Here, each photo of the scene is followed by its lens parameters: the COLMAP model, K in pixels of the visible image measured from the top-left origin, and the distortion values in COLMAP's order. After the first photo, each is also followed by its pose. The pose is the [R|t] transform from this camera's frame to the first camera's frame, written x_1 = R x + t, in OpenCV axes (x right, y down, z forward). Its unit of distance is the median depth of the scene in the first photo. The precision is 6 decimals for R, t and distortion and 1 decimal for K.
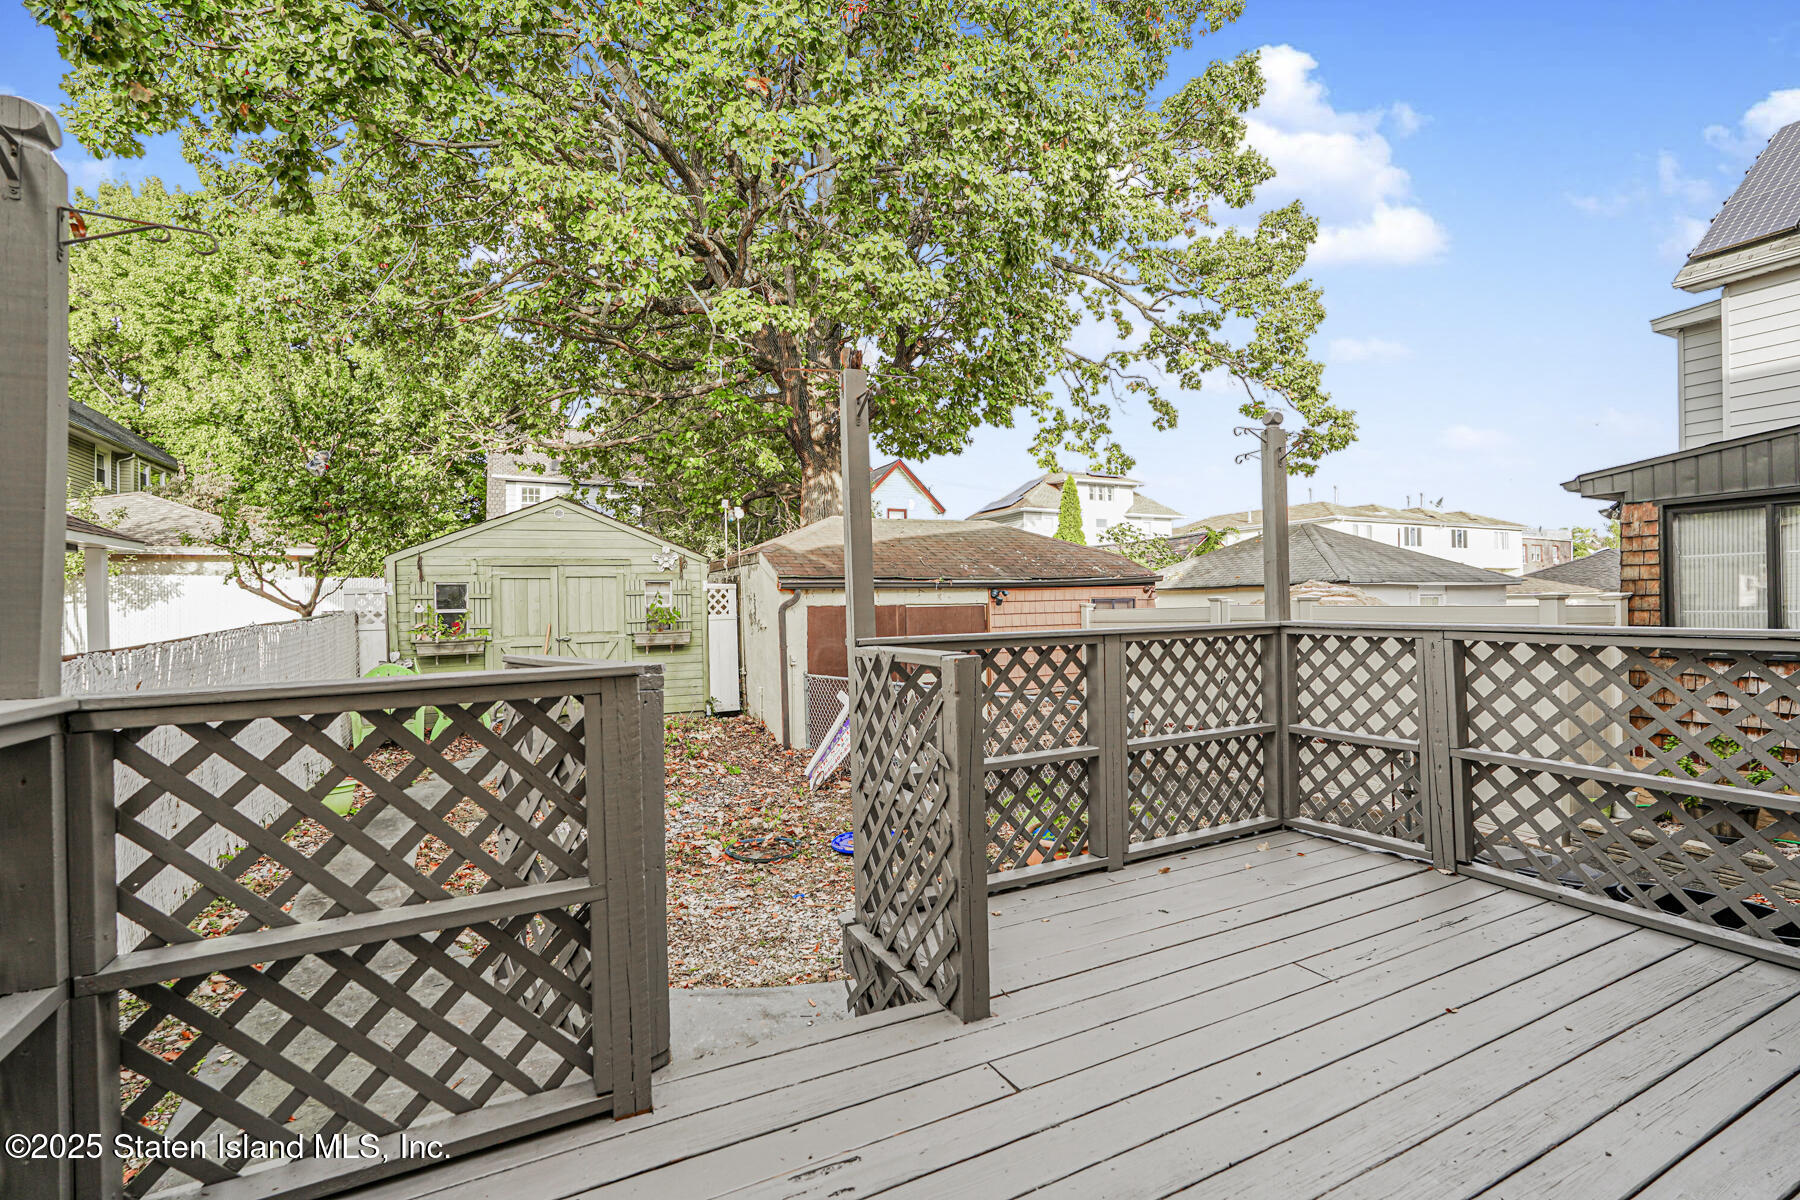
lens RADIAL K [[818.5, 0, 909.6], [0, 818.5, 601.6], [0, 0, 1]] dist [-0.000382, 0.000041]
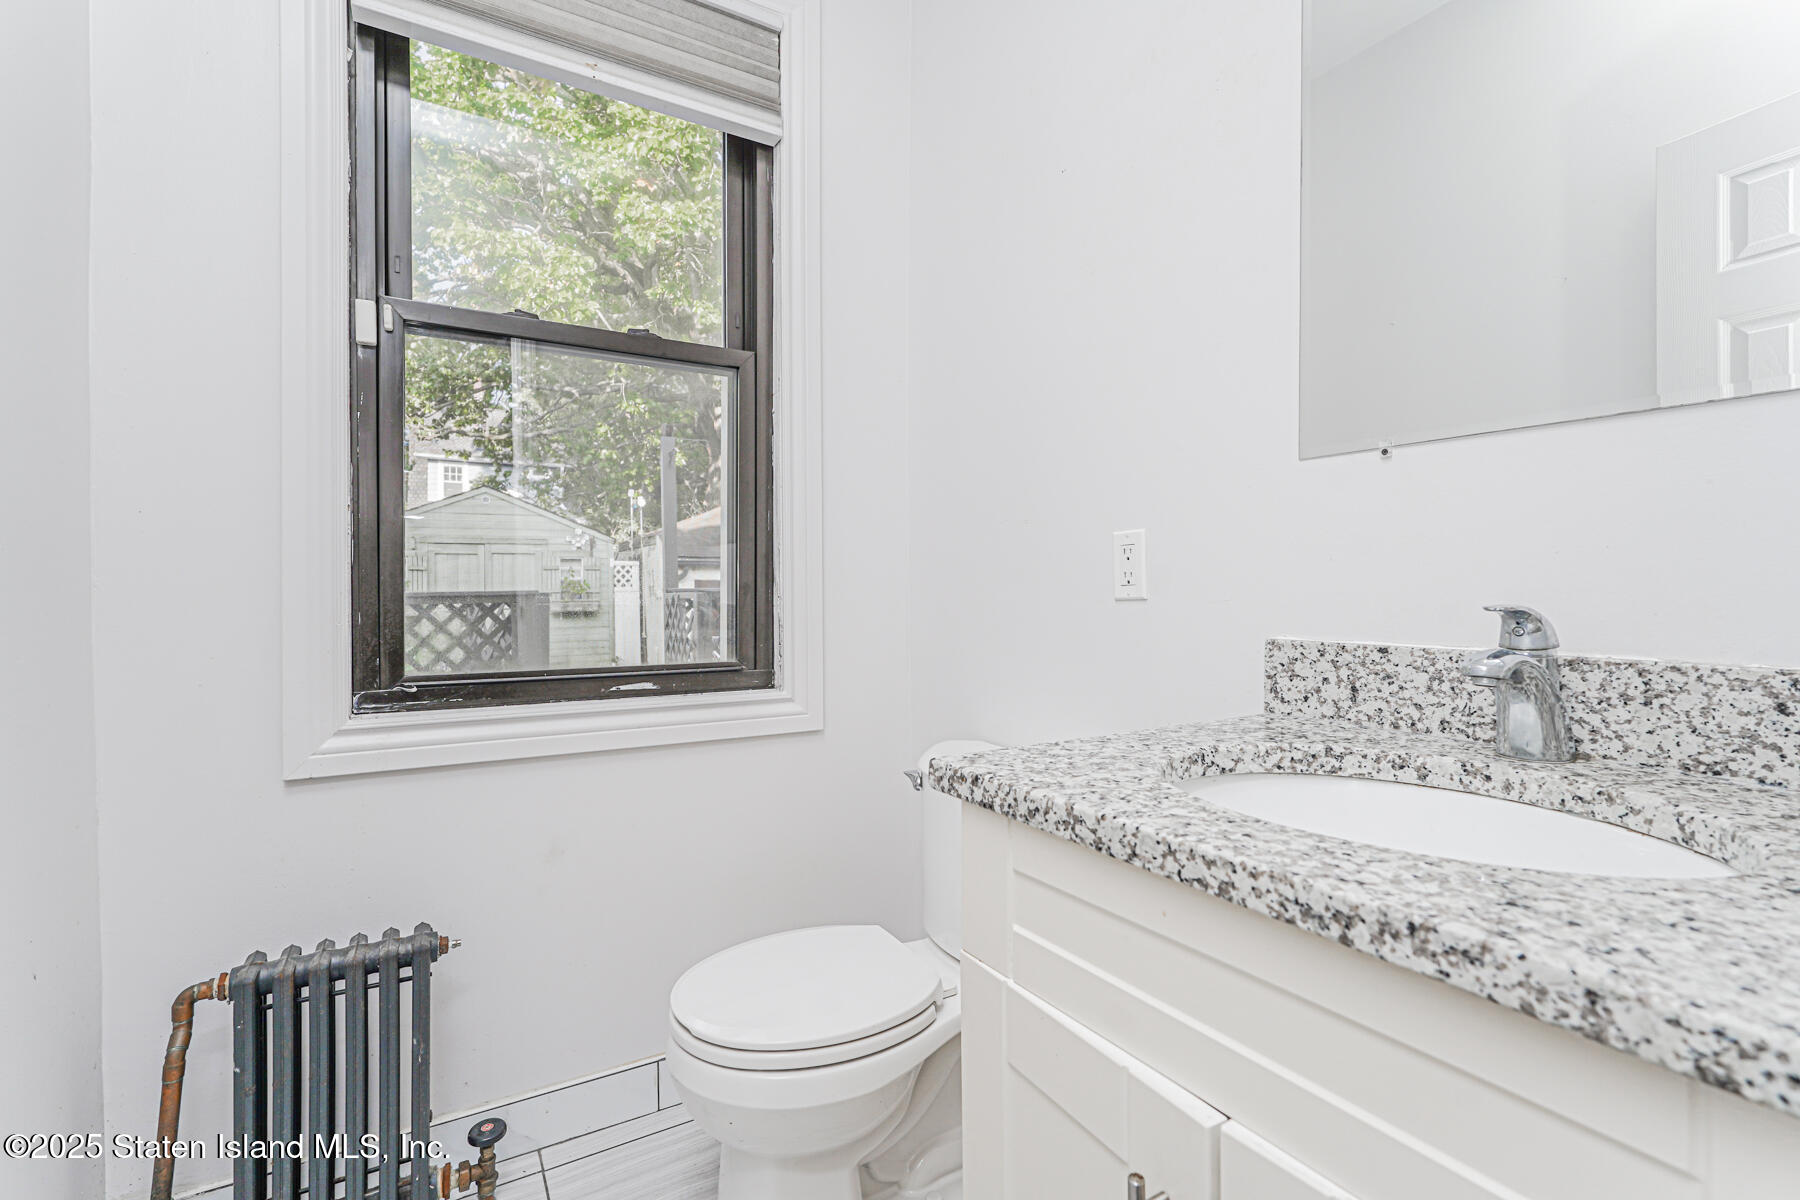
lens RADIAL K [[818.5, 0, 891.7], [0, 818.5, 590.2], [0, 0, 1]] dist [-0.000382, 0.000041]
pose [[0.997929, 0.011801, 0.063237, 0.082317], [-0.012244, 0.999903, 0.006618, 0.008044], [-0.063153, -0.007378, 0.997977, -0.213868]]
